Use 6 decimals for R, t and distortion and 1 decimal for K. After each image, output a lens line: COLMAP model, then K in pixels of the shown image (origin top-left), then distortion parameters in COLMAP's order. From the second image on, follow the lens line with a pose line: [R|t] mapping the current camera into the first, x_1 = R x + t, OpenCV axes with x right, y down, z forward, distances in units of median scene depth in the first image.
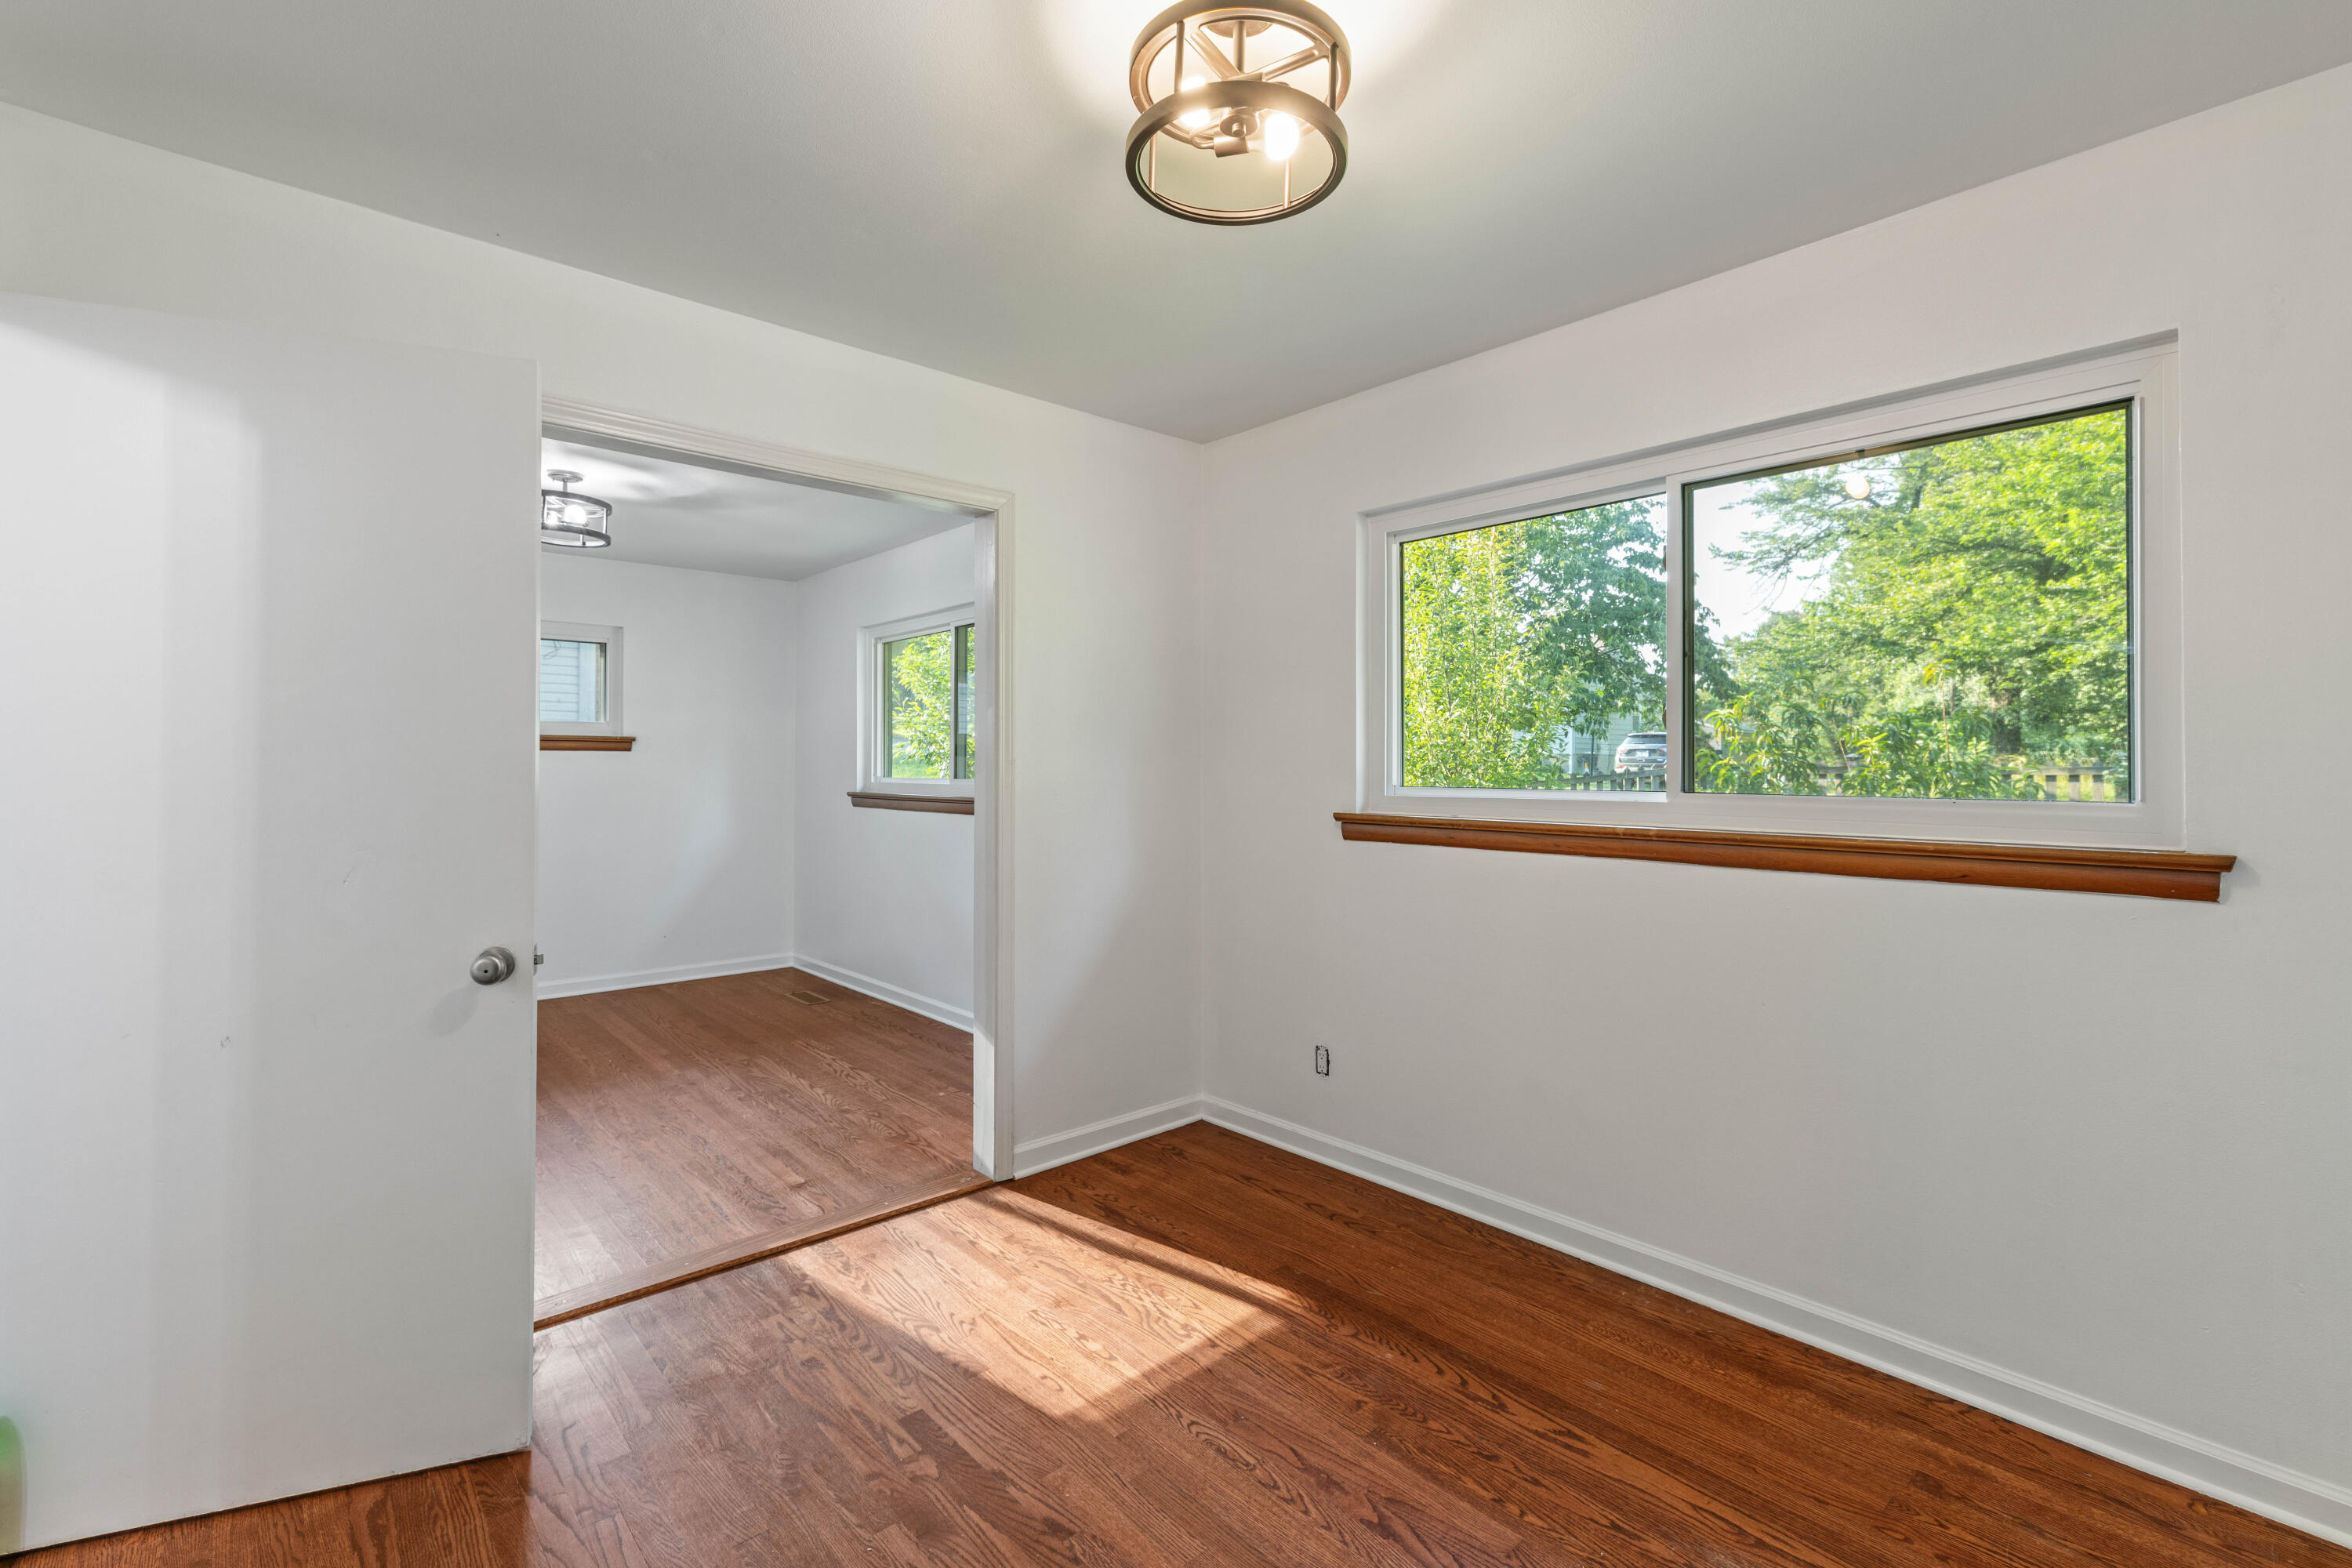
lens RADIAL K [[1039.8, 0, 1175.0], [0, 1039.8, 769.8], [0, 0, 1]] dist [0.019725, -0.000560]
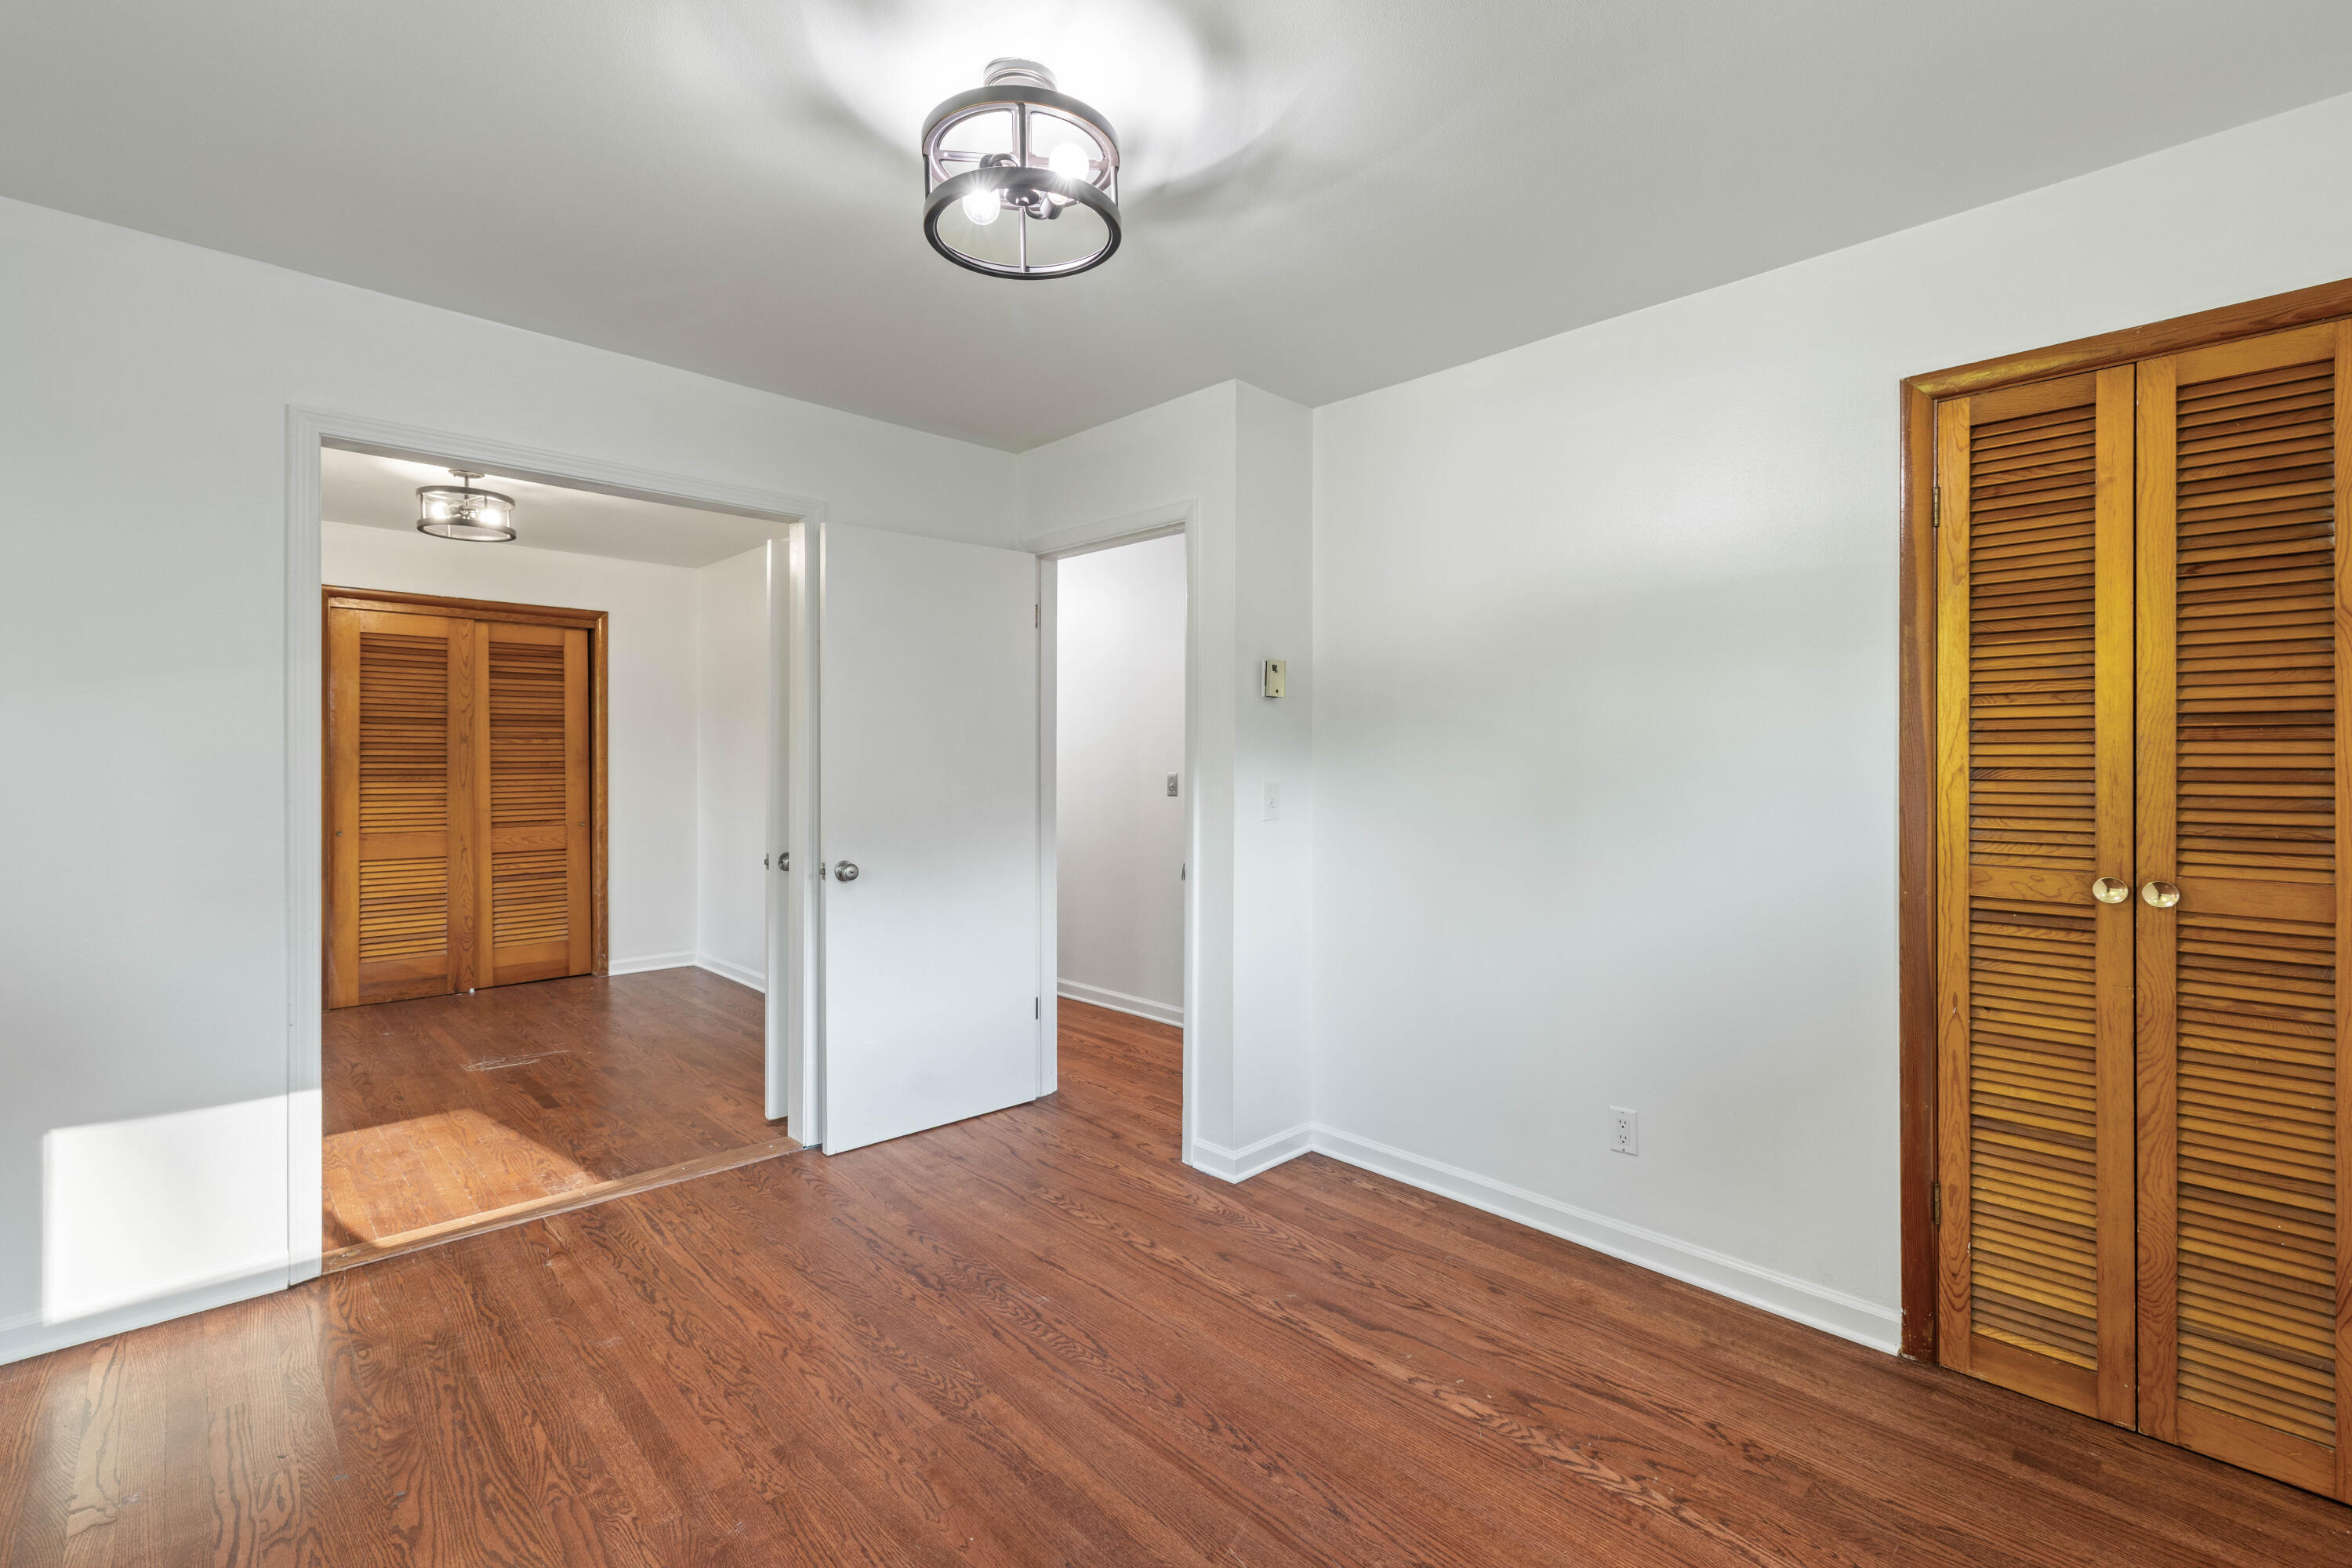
lens RADIAL K [[1039.8, 0, 1173.7], [0, 1039.8, 770.9], [0, 0, 1]] dist [0.019725, -0.000560]
pose [[-0.999198, -0.004376, -0.039812, -0.782791], [-0.004596, 0.999975, 0.005430, -0.003909], [0.039788, 0.005608, -0.999192, 1.775785]]
